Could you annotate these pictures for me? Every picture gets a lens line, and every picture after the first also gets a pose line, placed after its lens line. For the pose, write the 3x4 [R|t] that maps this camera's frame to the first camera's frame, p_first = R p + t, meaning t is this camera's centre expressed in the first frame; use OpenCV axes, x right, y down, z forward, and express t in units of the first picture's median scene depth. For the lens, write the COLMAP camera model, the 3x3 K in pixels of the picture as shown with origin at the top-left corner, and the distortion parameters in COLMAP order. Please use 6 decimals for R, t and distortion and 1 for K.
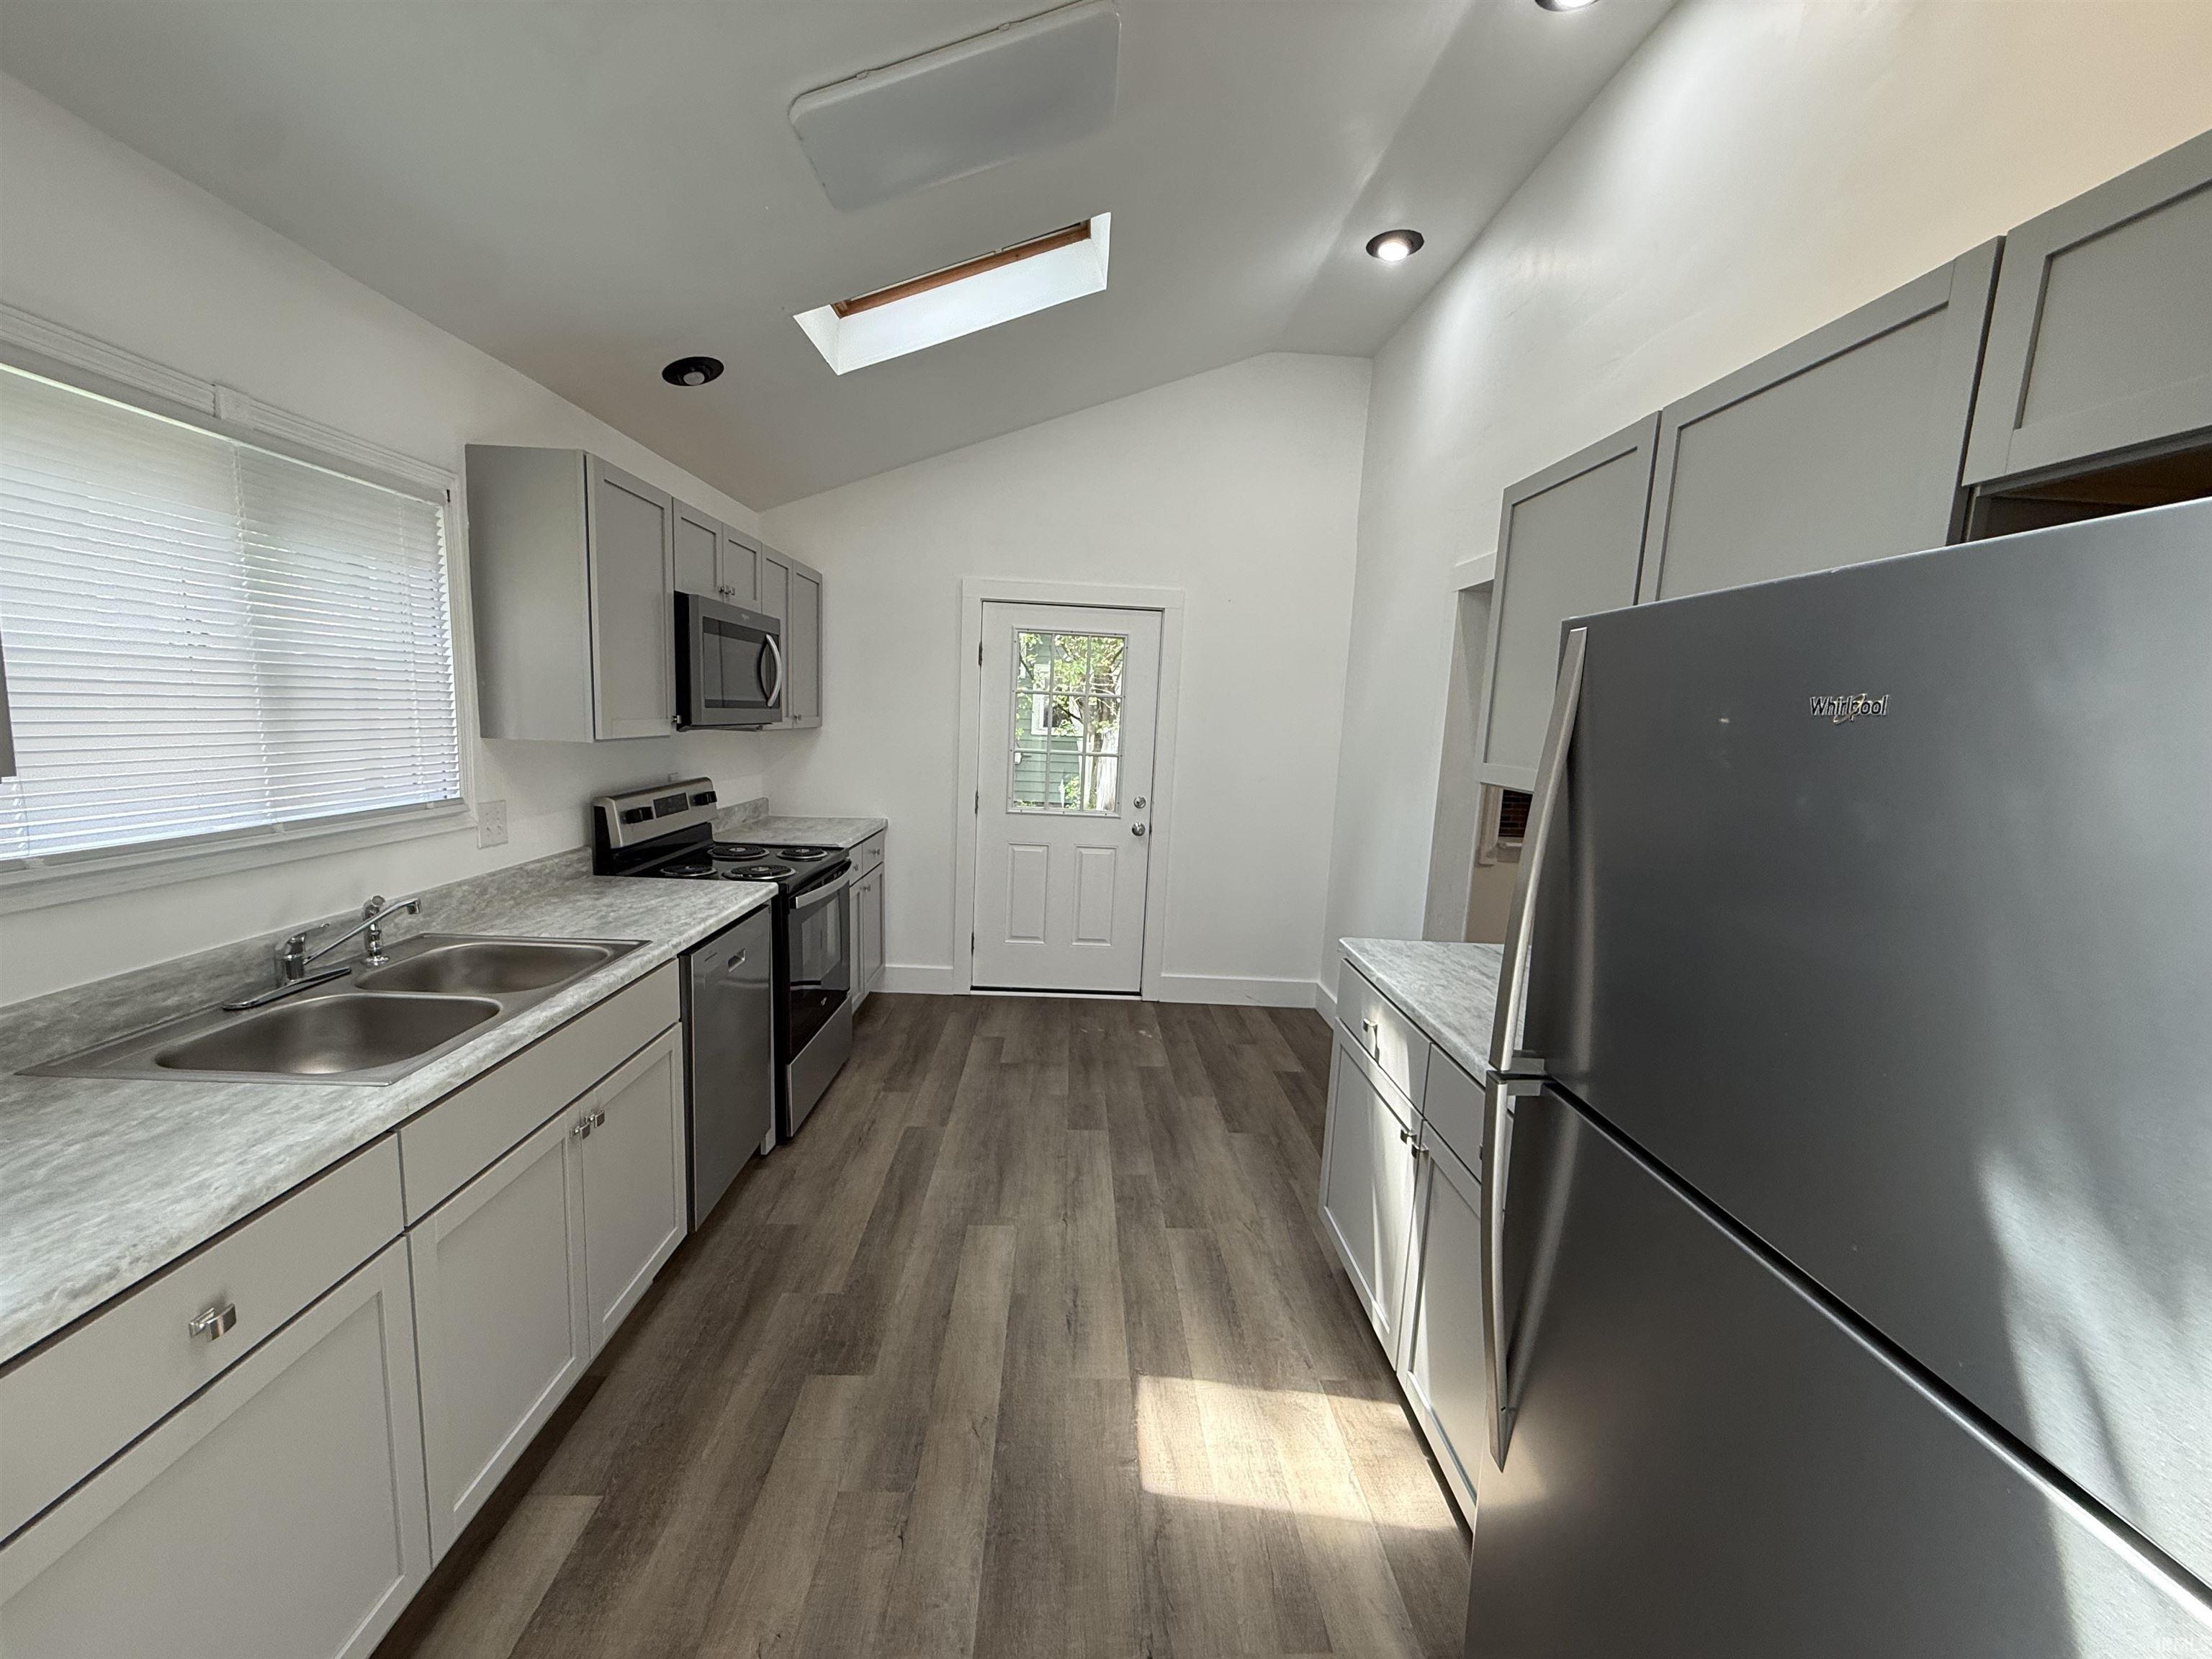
lens RADIAL K [[891.7, 0, 1097.2], [0, 891.7, 839.2], [0, 0, 1]] dist [-0.003368, -0.000648]
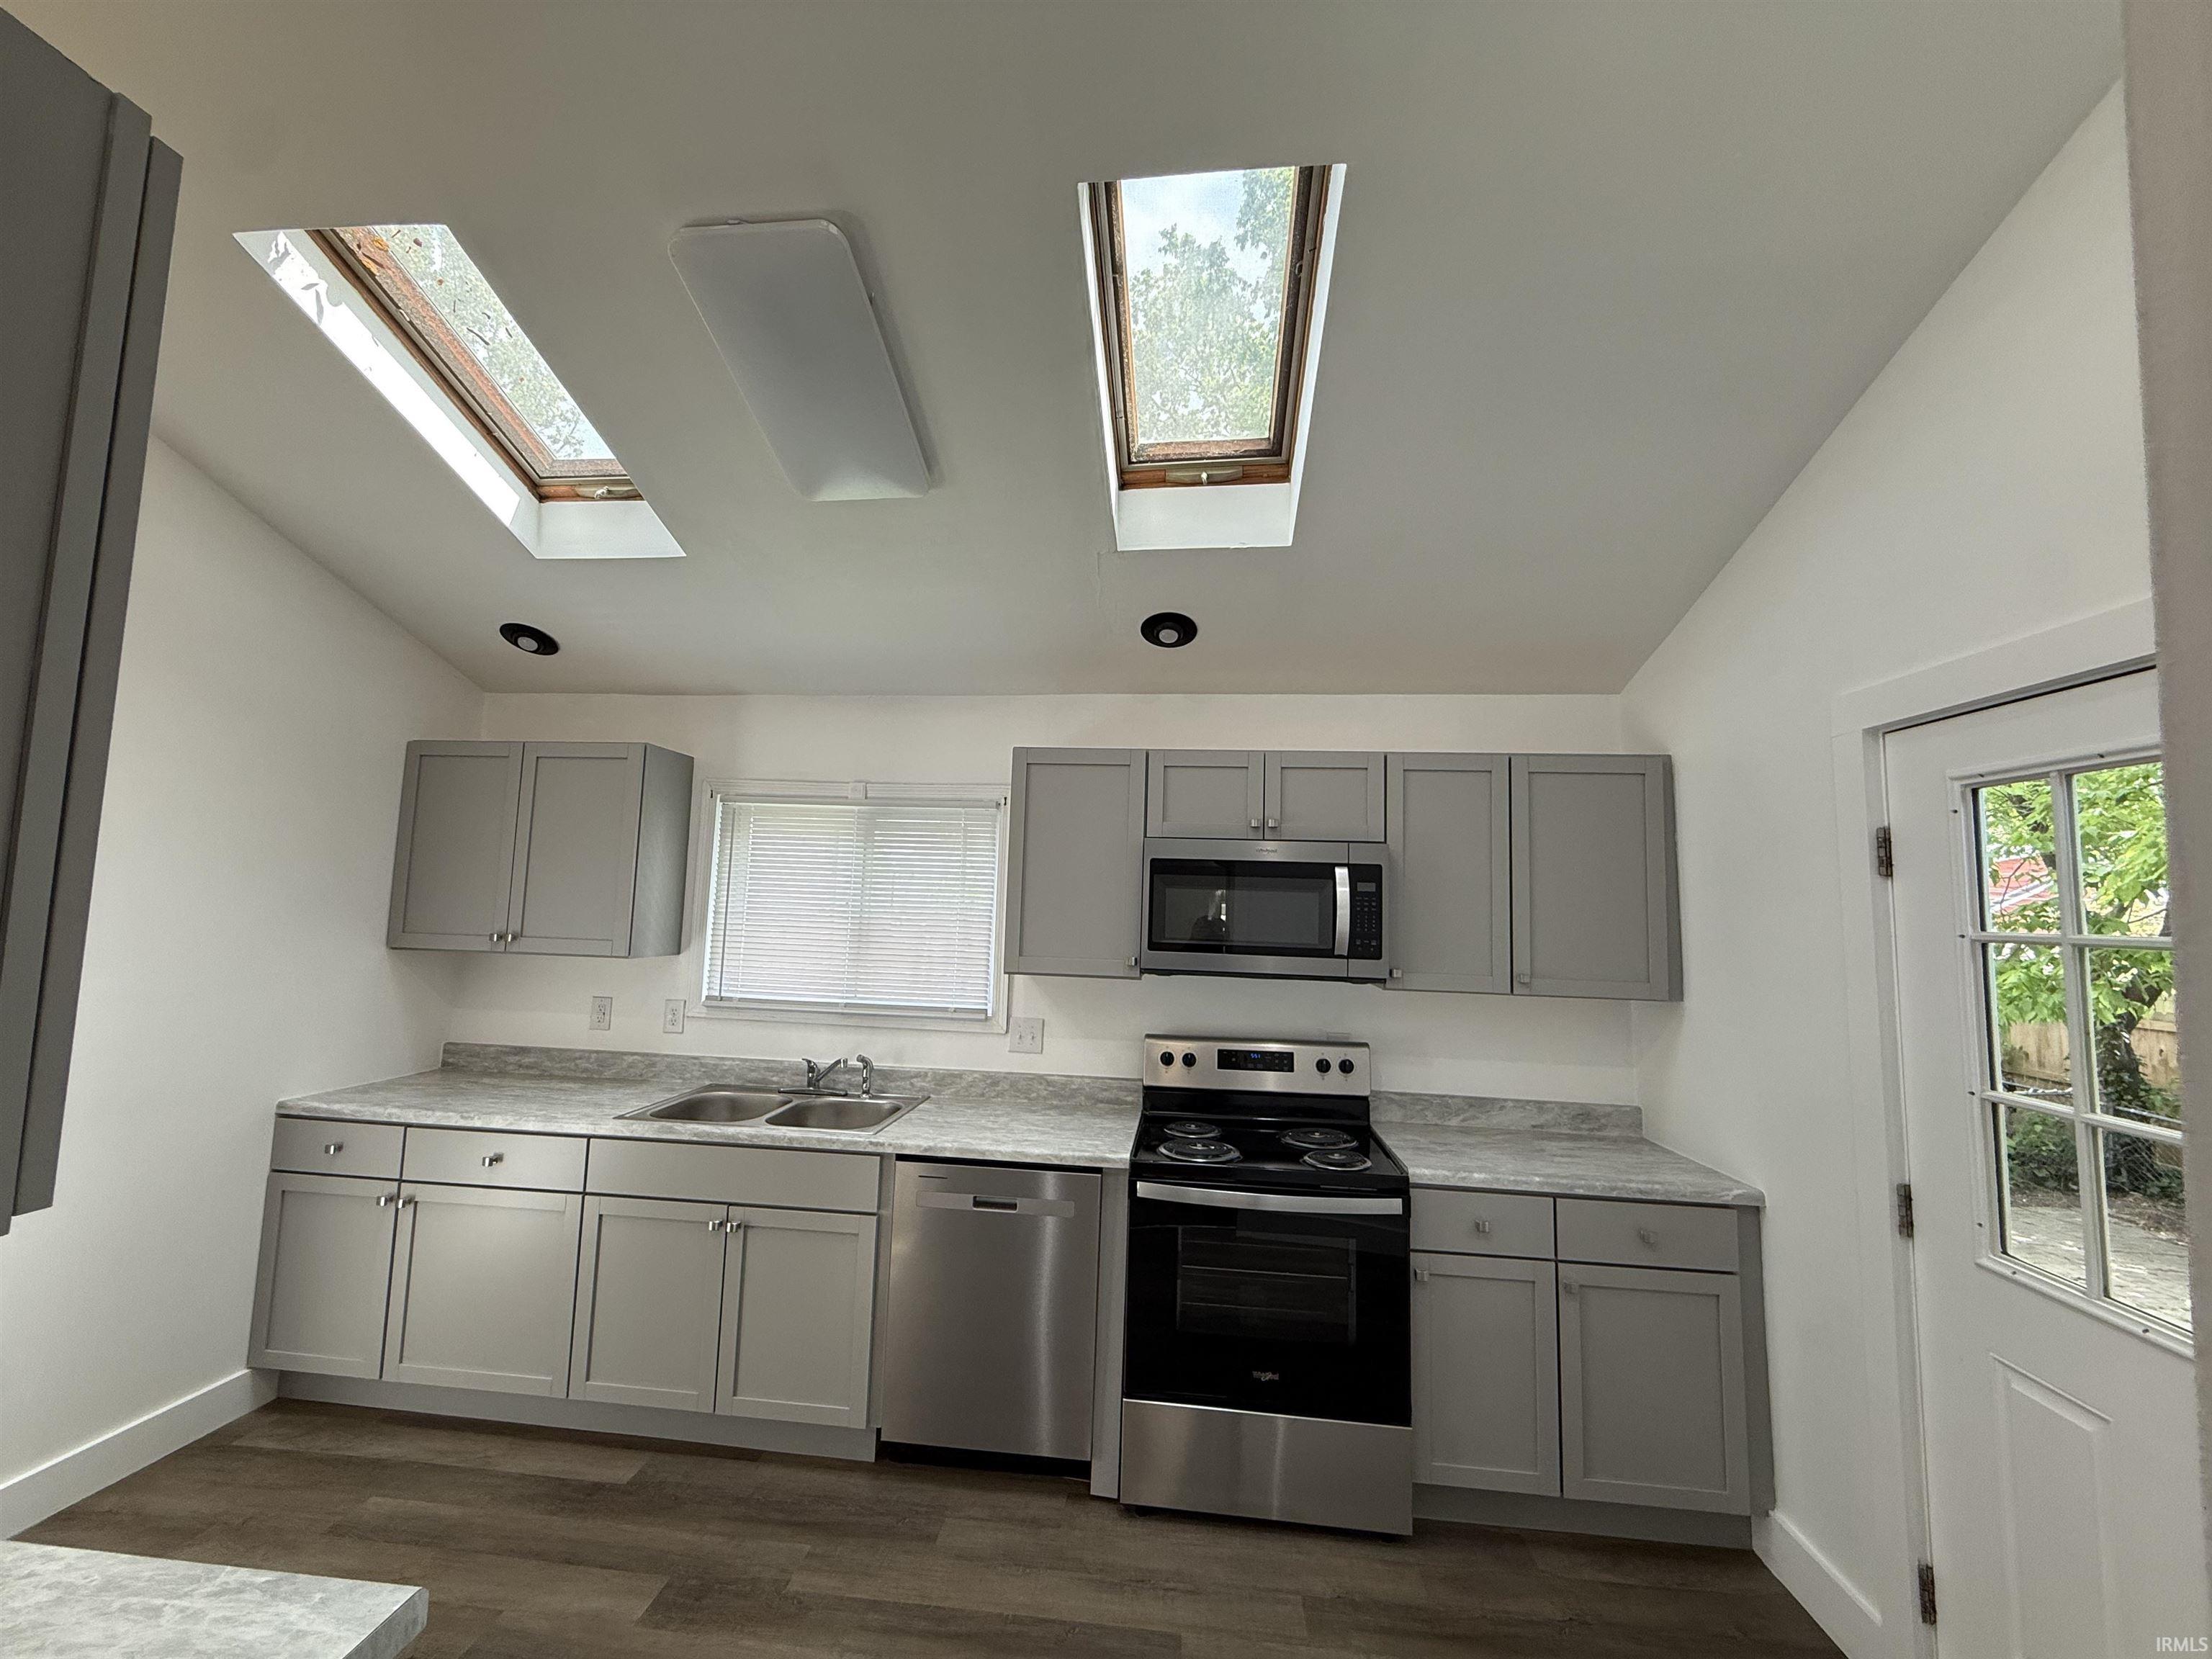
lens RADIAL K [[891.7, 0, 1100.6], [0, 891.7, 819.7], [0, 0, 1]] dist [-0.003368, -0.000648]
pose [[-0.133804, -0.149209, -0.979711, 0.776711], [-0.179381, 0.975917, -0.124132, -0.225729], [0.974638, 0.159132, -0.157347, 1.558632]]
